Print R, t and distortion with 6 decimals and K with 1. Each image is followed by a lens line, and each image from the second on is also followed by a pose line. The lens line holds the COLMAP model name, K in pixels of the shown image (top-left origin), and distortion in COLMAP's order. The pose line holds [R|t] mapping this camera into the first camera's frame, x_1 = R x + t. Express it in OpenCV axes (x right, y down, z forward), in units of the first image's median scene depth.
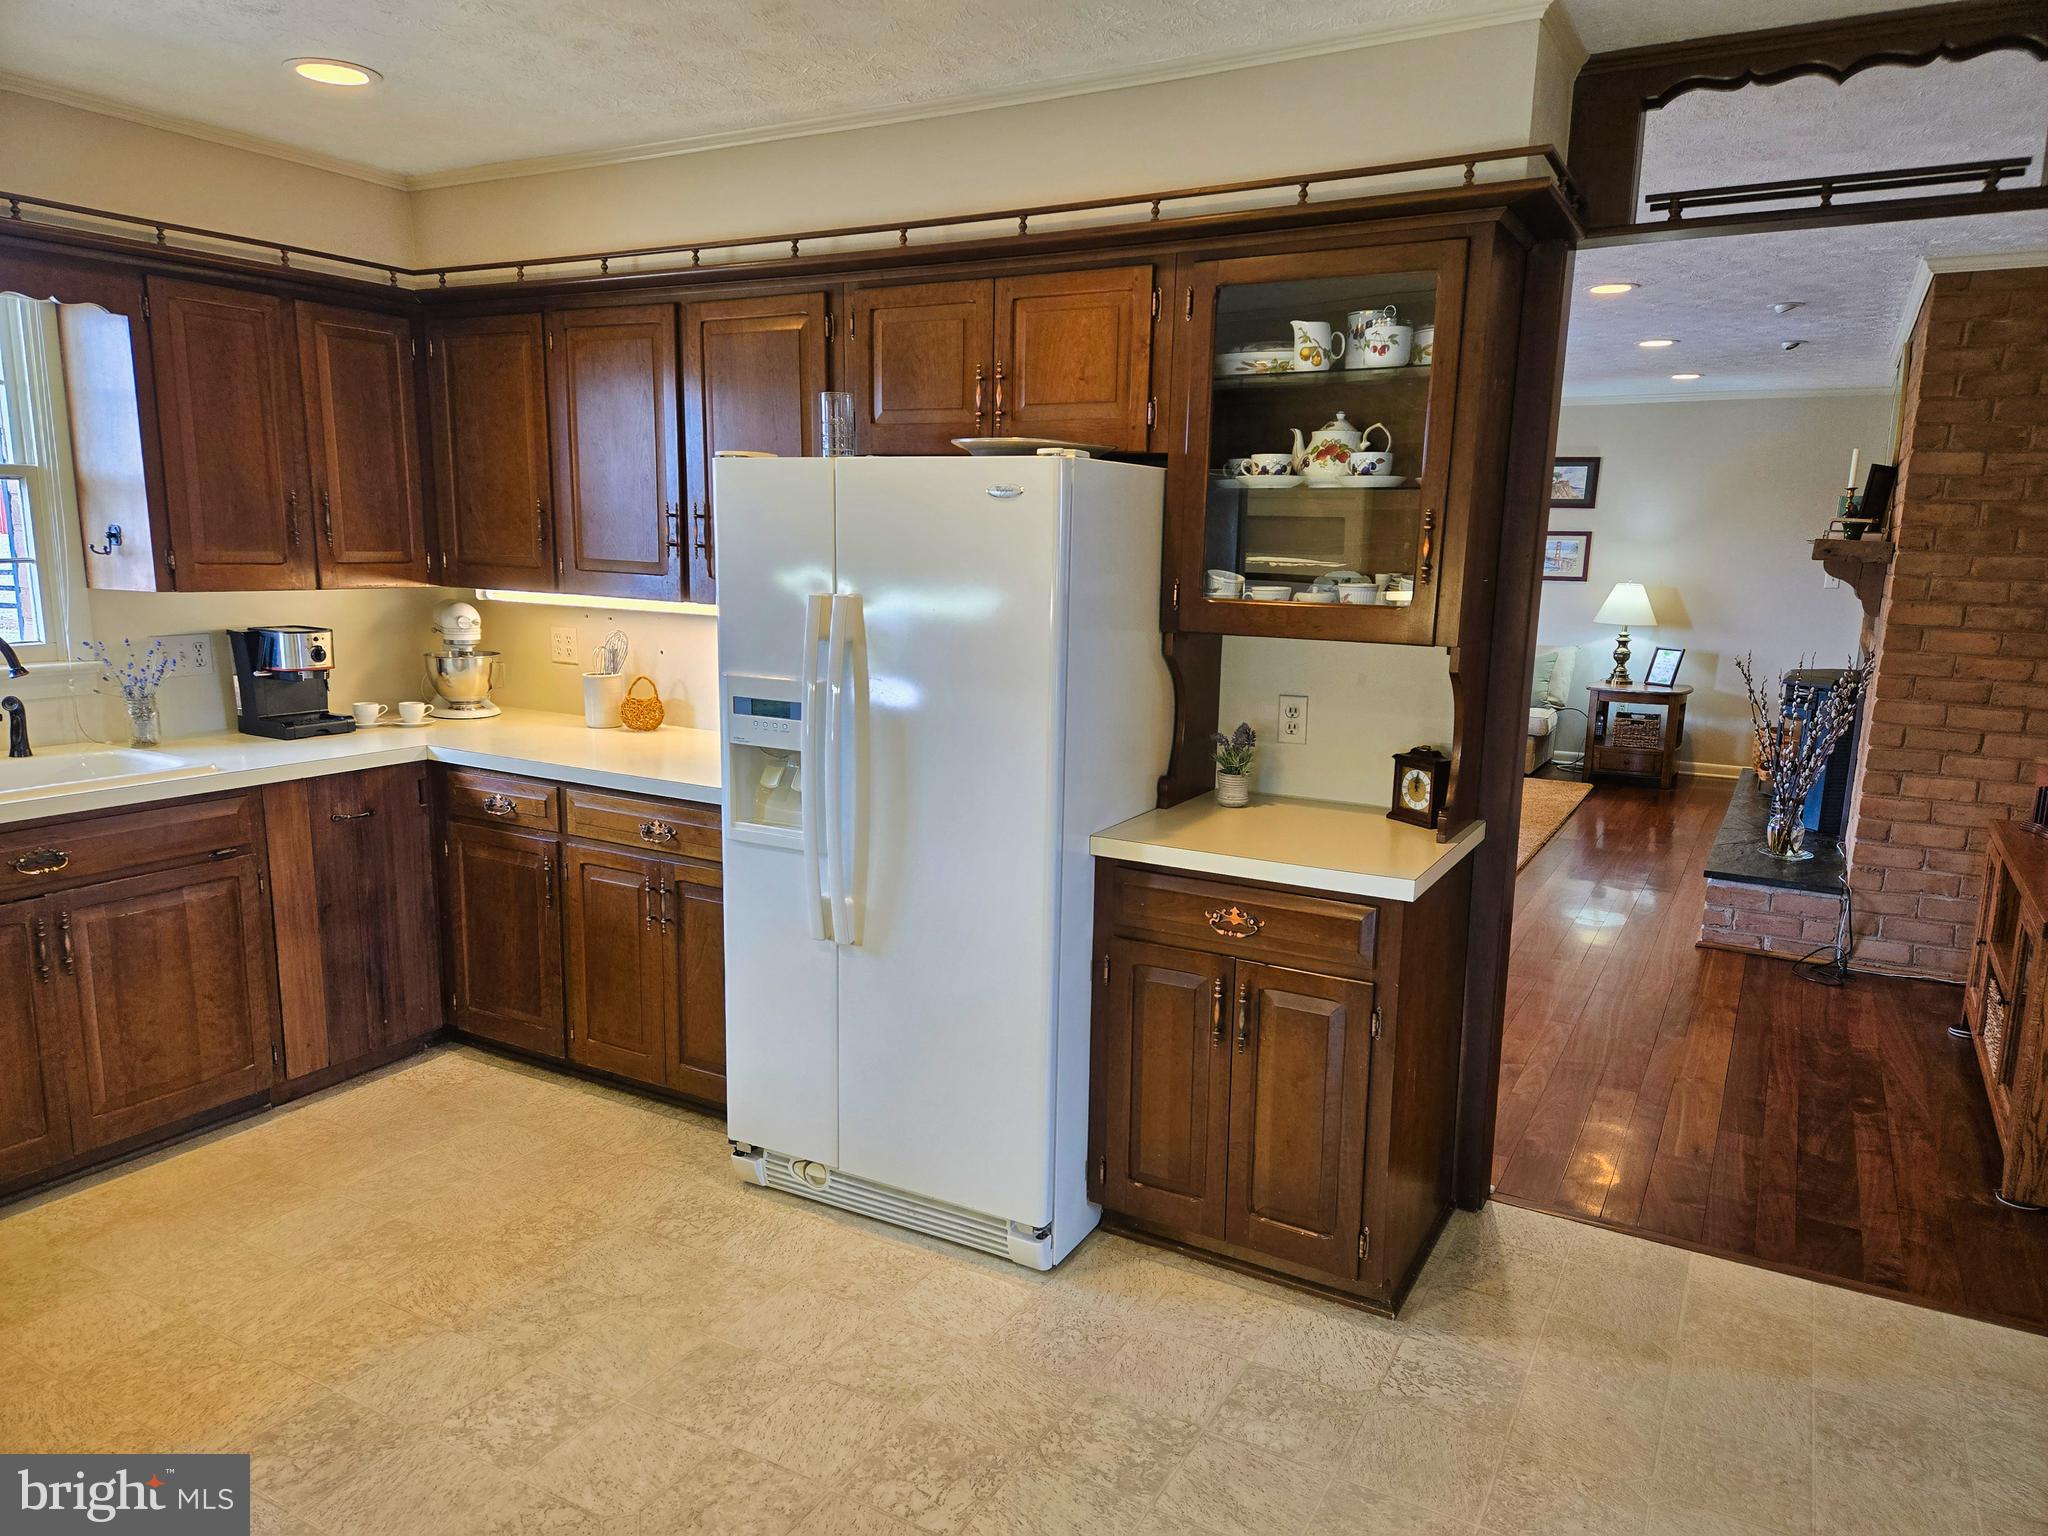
lens RADIAL K [[1367.0, 0, 1023.9], [0, 1367.0, 783.9], [0, 0, 1]] dist [0.056265, -0.014624]
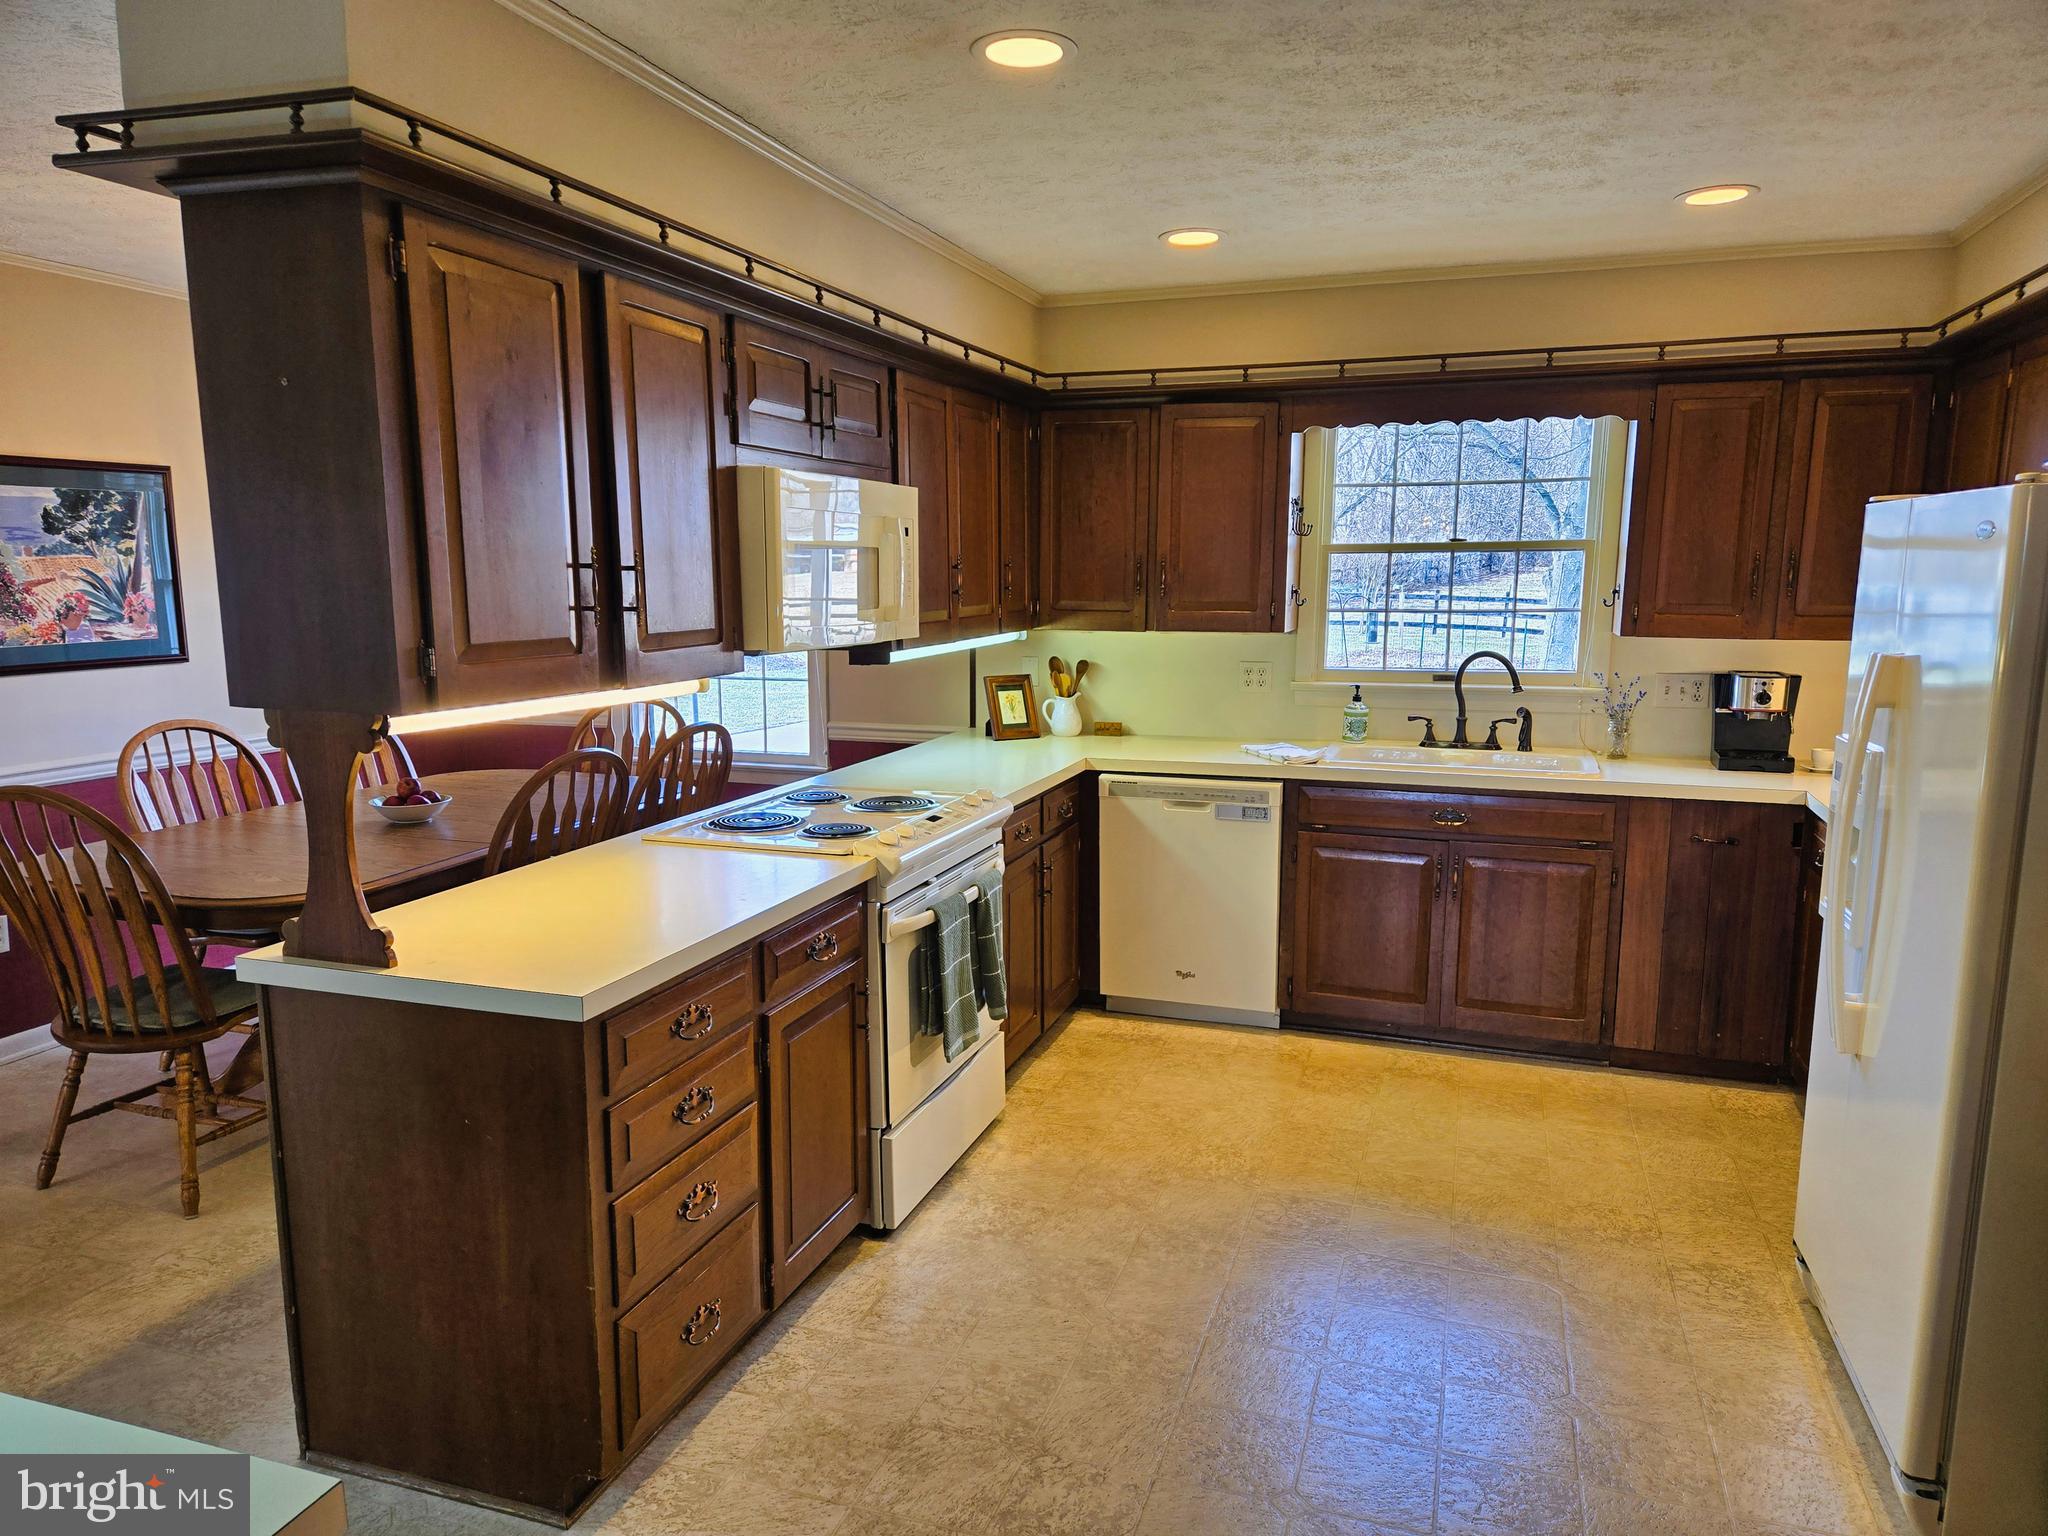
lens RADIAL K [[1367.0, 0, 1017.0], [0, 1367.0, 773.0], [0, 0, 1]] dist [0.056265, -0.014624]
pose [[0.192549, 0.135215, -0.971927, 0.496780], [-0.178095, 0.978827, 0.100893, -0.044498], [0.964991, 0.153668, 0.212553, 0.222641]]
